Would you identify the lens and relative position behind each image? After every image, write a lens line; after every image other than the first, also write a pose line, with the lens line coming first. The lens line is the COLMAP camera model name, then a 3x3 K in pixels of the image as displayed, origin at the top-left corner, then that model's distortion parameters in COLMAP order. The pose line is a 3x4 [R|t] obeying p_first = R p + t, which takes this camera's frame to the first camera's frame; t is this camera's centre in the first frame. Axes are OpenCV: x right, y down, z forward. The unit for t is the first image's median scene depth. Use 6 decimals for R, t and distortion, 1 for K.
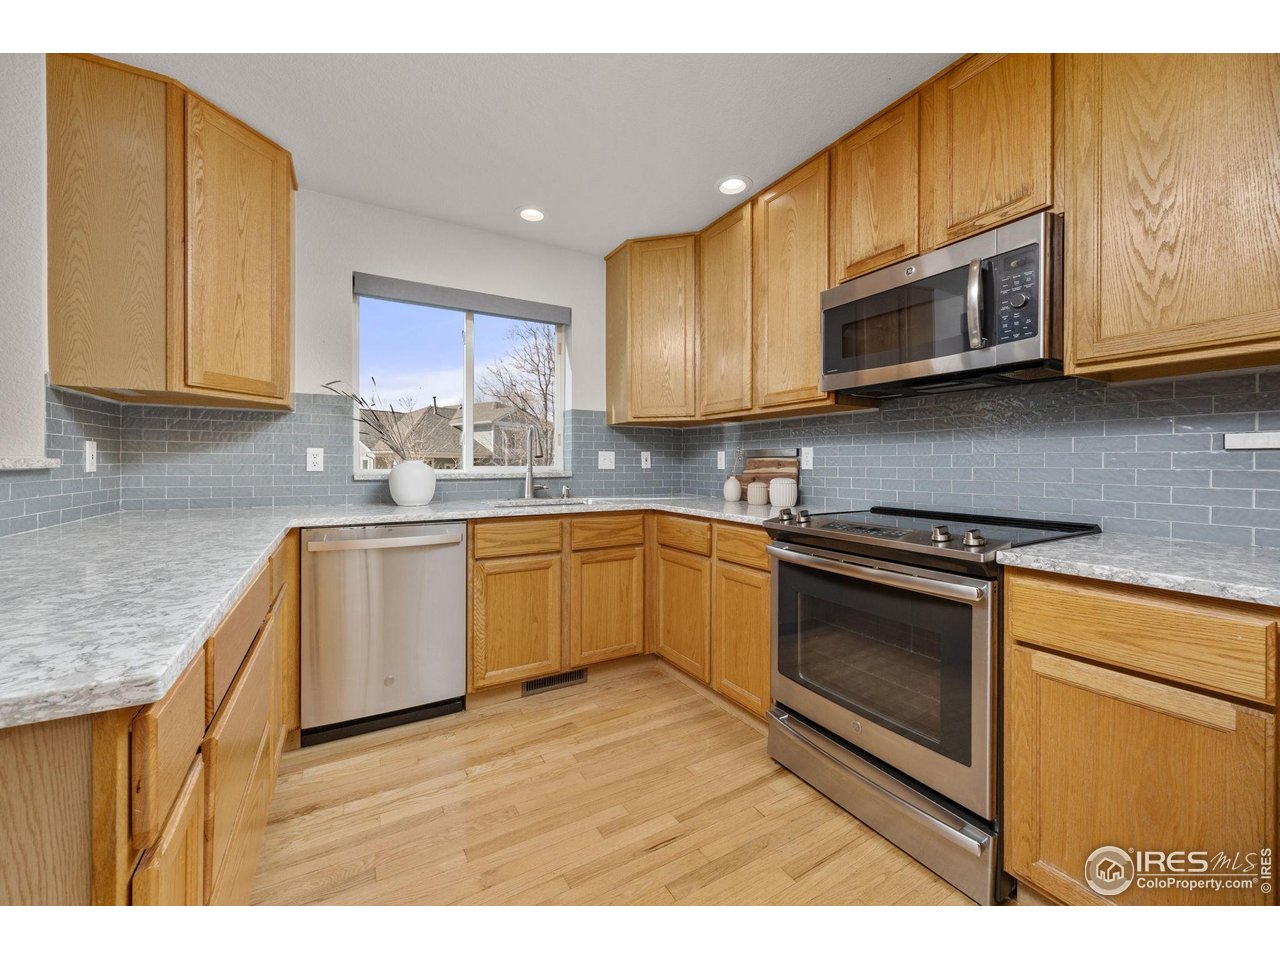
lens RADIAL K [[499.9, 0, 640.7], [0, 499.9, 467.9], [0, 0, 1]] dist [-0.000111, 0.000004]
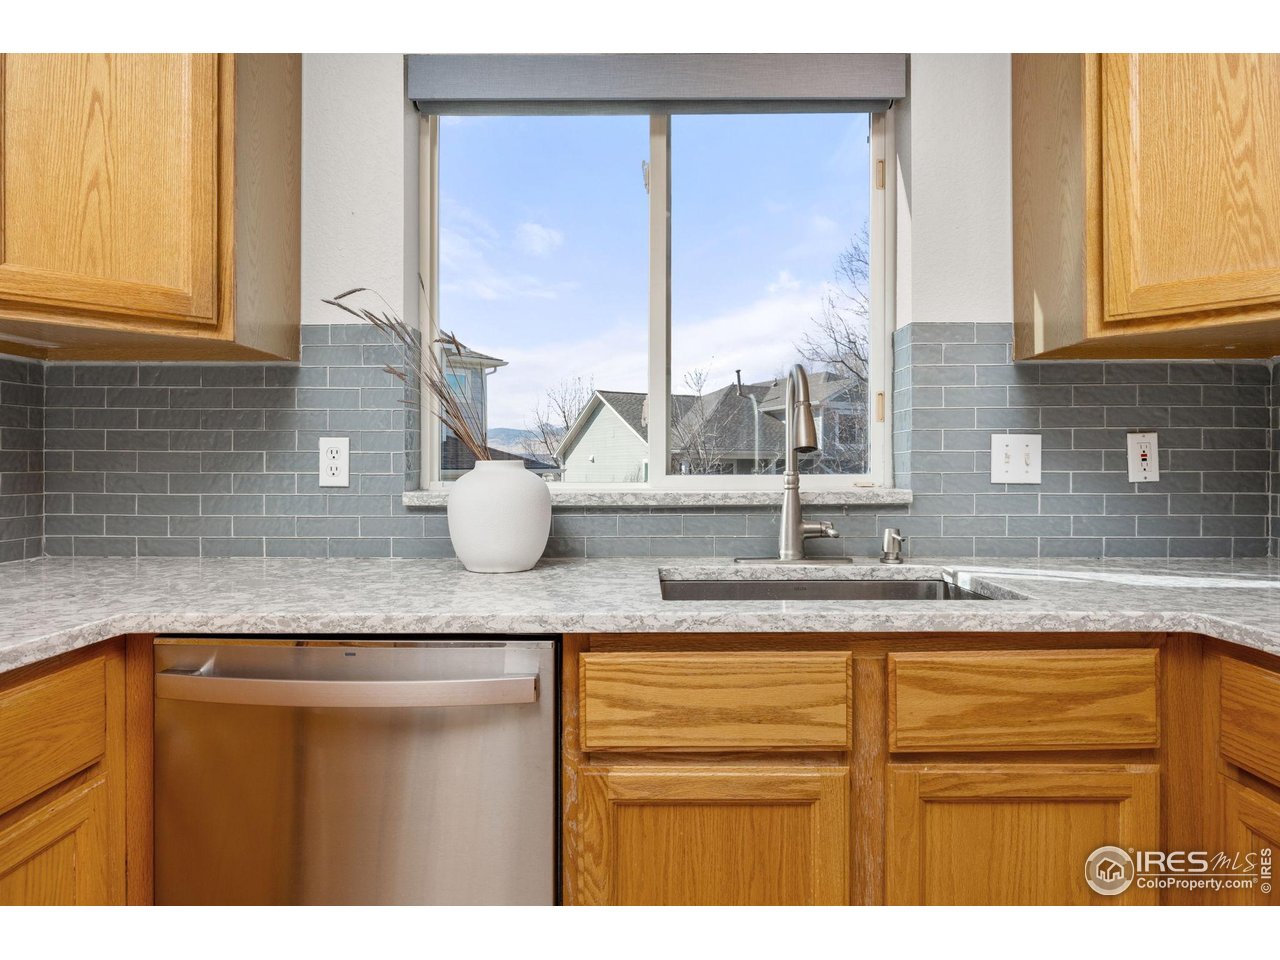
lens RADIAL K [[765.5, 0, 639.2], [0, 765.5, 467.8], [0, 0, 1]] dist [-0.003175, -0.002267]
pose [[0.863898, -0.002884, -0.503658, -0.032978], [-0.001176, 0.999969, -0.007743, -0.005727], [0.503665, 0.007281, 0.863869, 0.506513]]
